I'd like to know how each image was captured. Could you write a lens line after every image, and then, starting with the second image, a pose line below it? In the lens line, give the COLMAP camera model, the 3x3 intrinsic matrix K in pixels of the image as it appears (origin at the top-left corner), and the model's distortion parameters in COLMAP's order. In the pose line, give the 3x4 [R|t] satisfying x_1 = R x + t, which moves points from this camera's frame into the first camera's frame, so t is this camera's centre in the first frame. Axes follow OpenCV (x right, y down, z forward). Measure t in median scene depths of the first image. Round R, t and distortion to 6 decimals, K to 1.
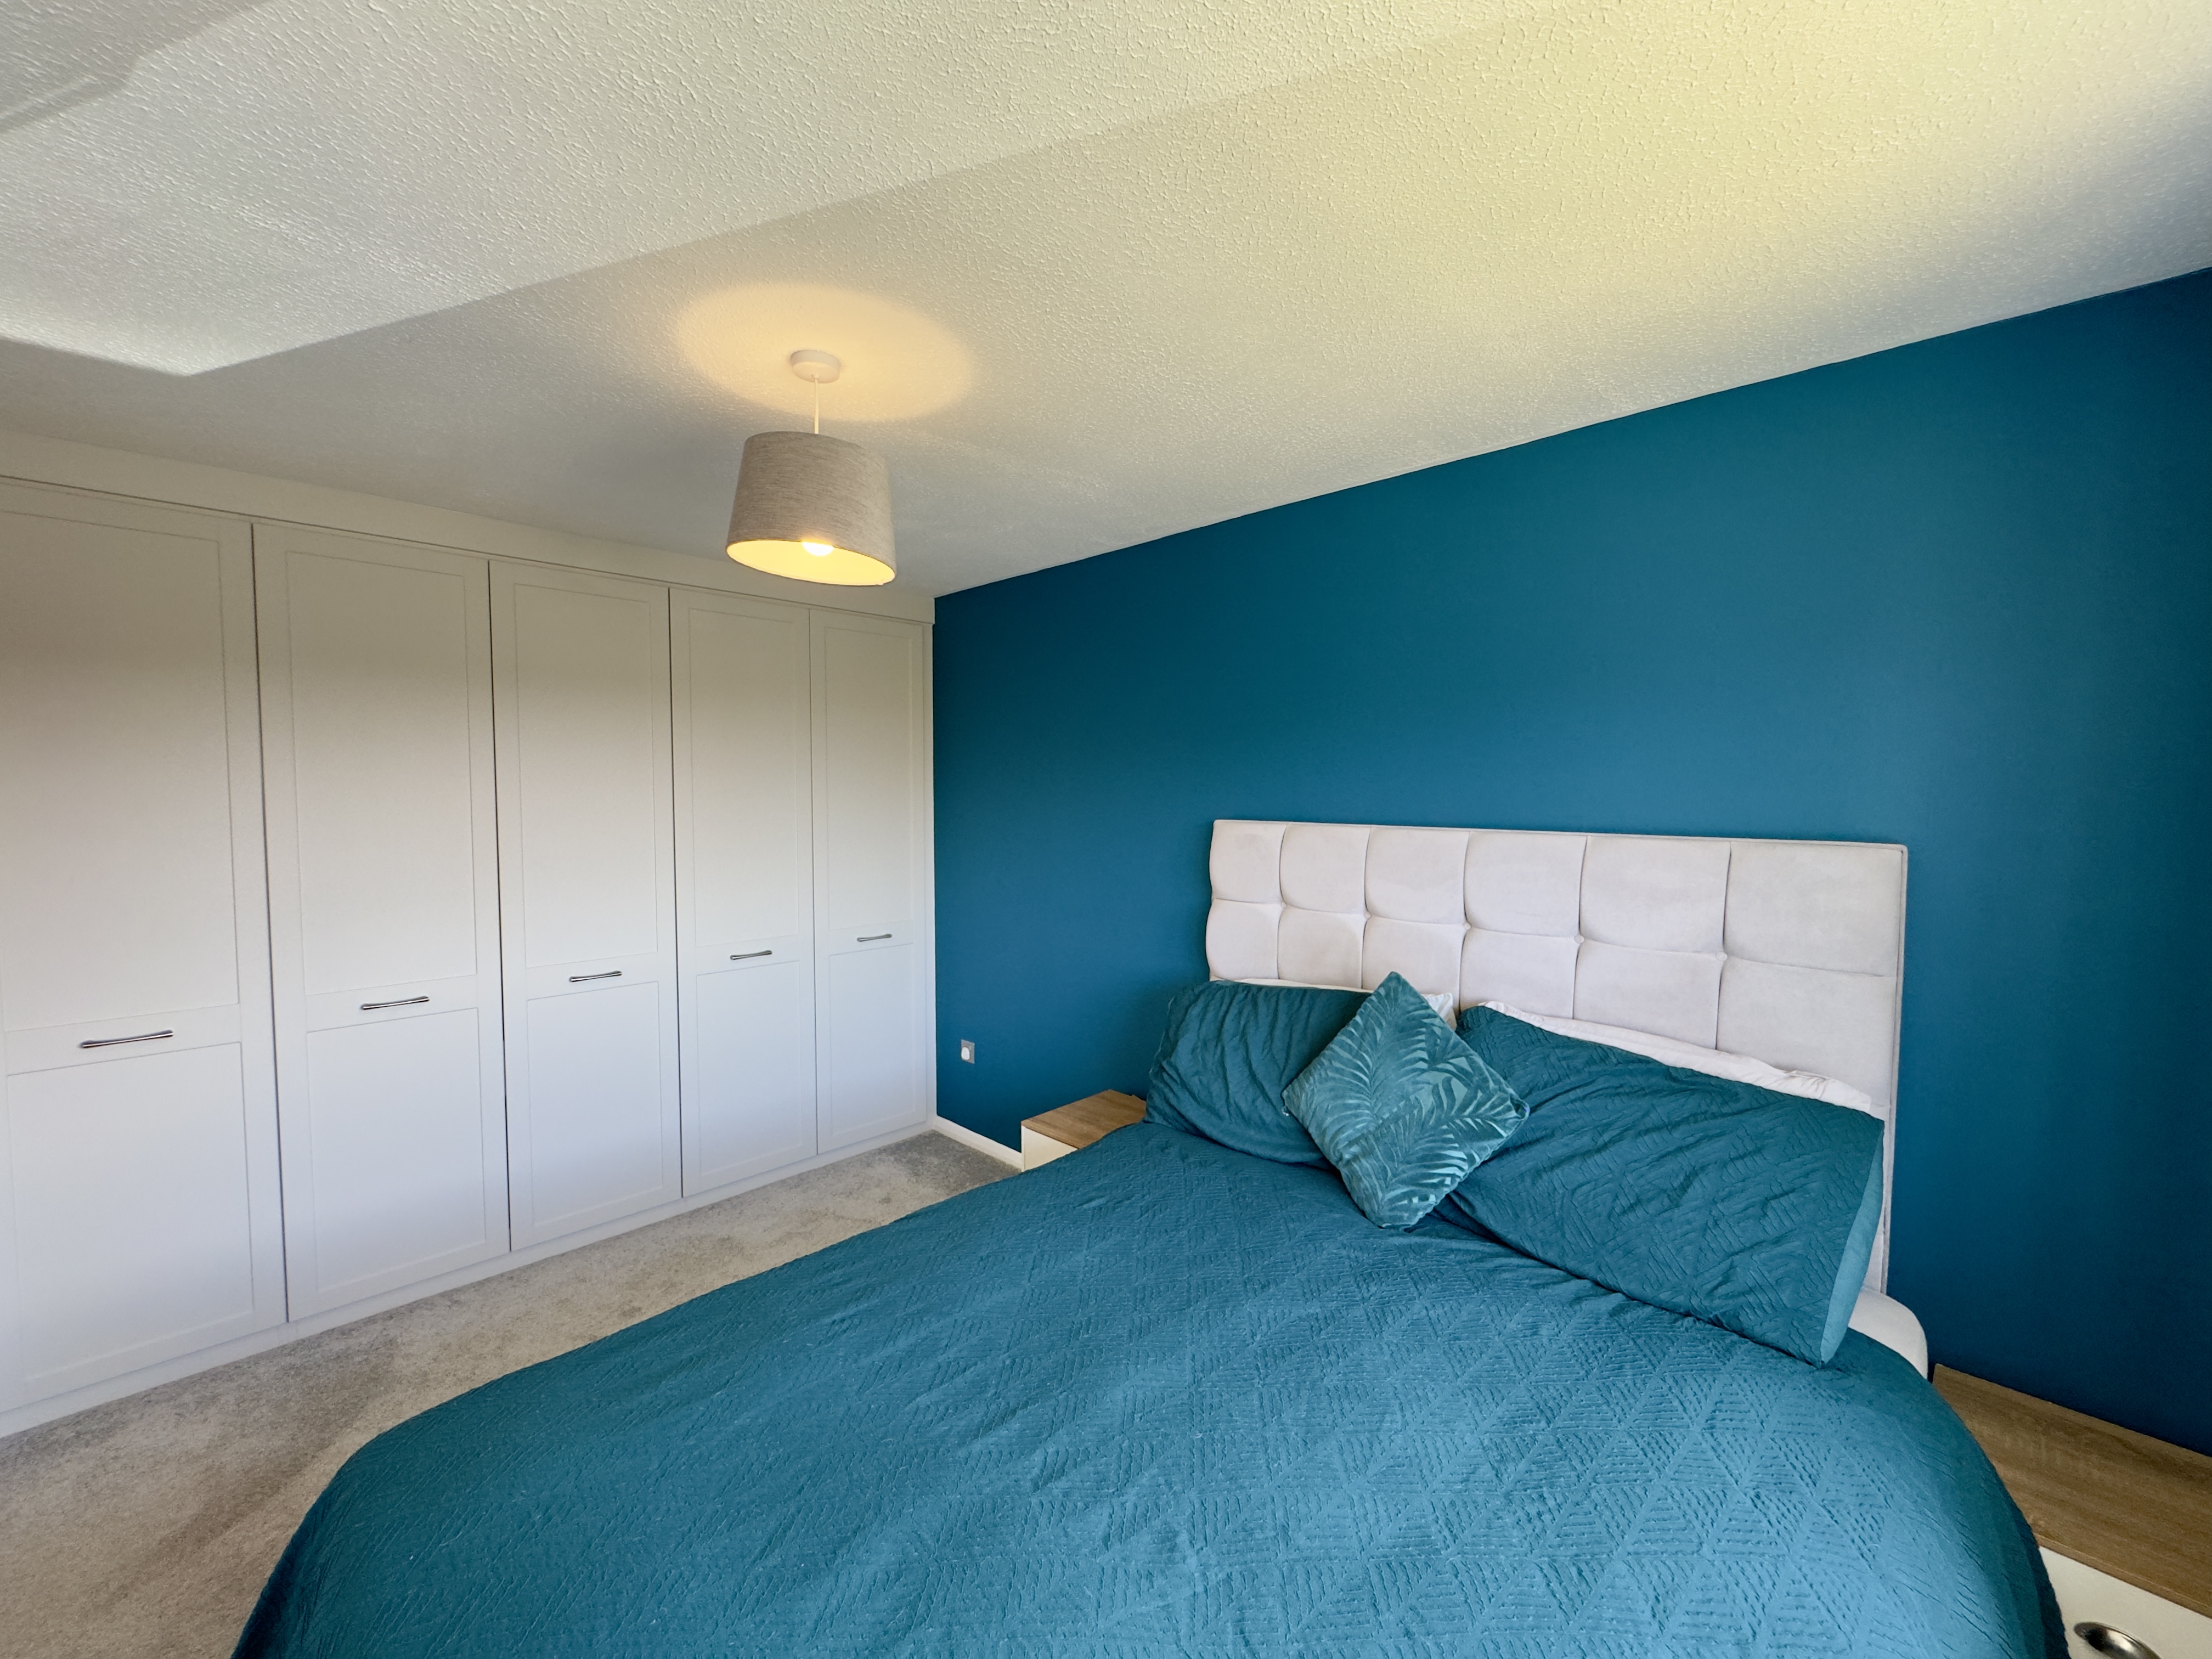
lens RADIAL K [[881.5, 0, 1102.4], [0, 881.5, 830.7], [0, 0, 1]] dist [-0.002150, 0.000158]
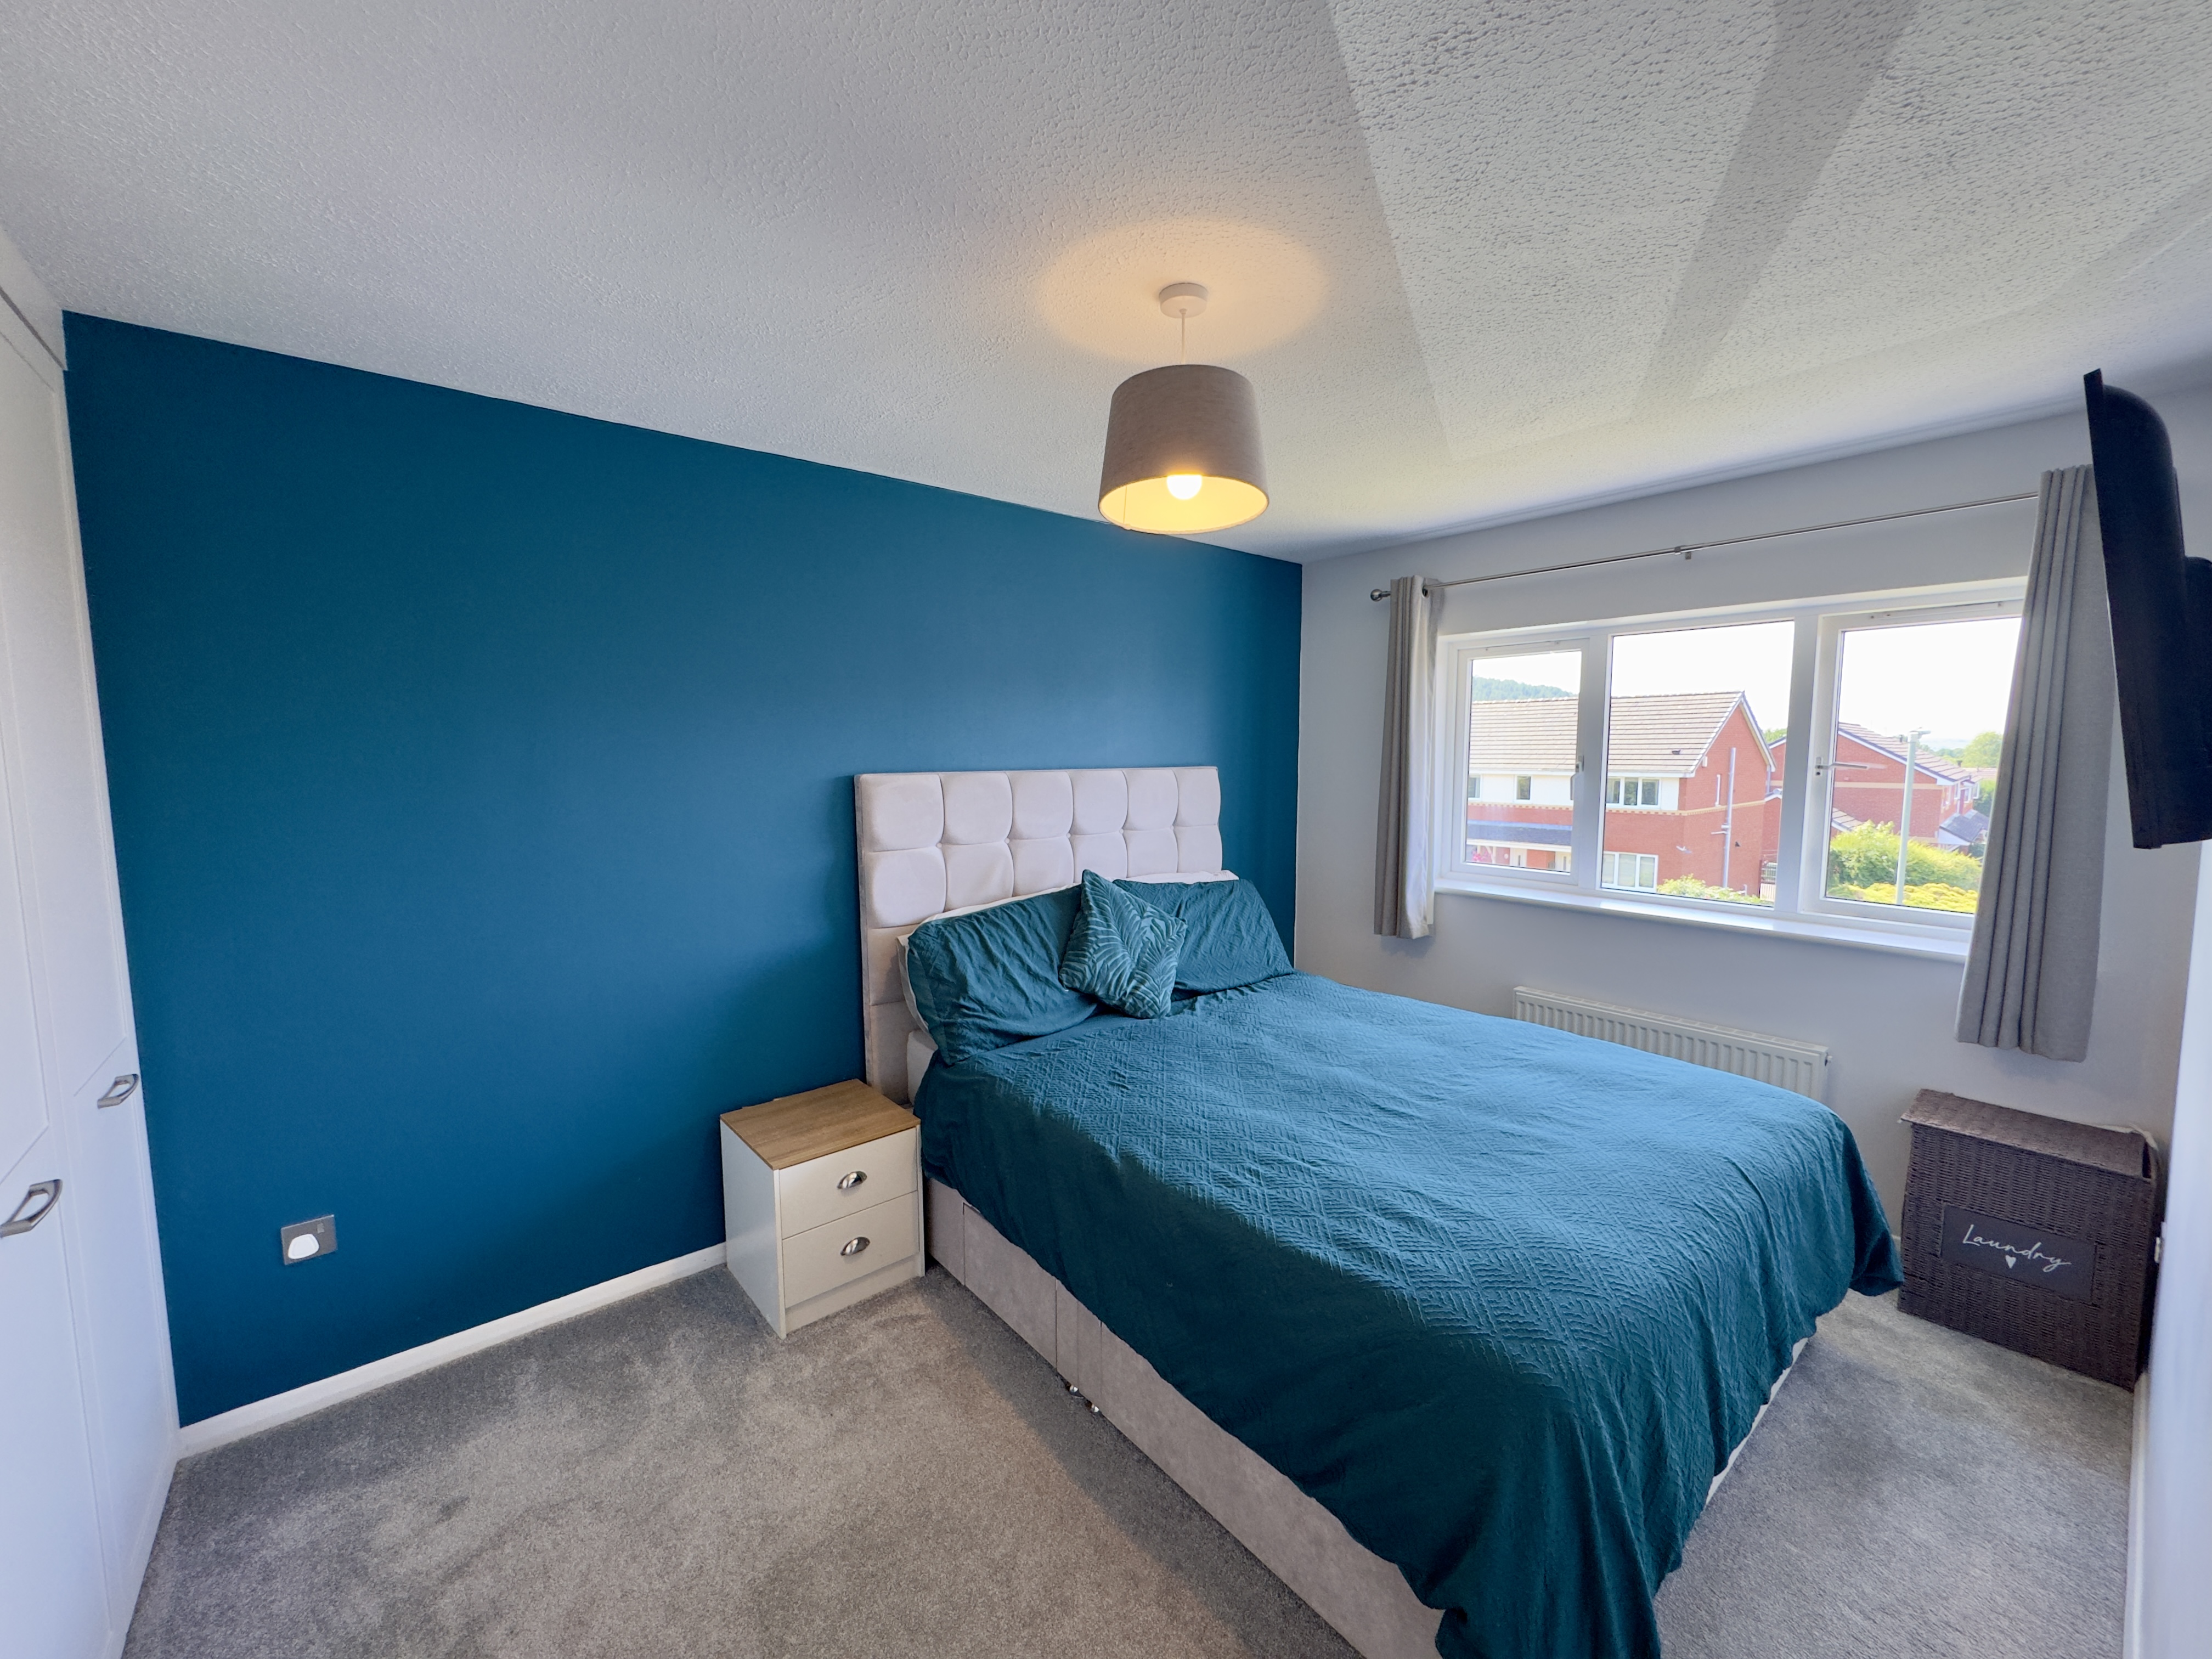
lens RADIAL K [[881.5, 0, 1102.4], [0, 881.5, 830.7], [0, 0, 1]] dist [-0.002150, 0.000158]
pose [[0.102451, -0.096471, 0.990049, -0.988011], [0.055299, 0.994299, 0.091163, -0.029822], [-0.993200, 0.045409, 0.107202, 0.738769]]
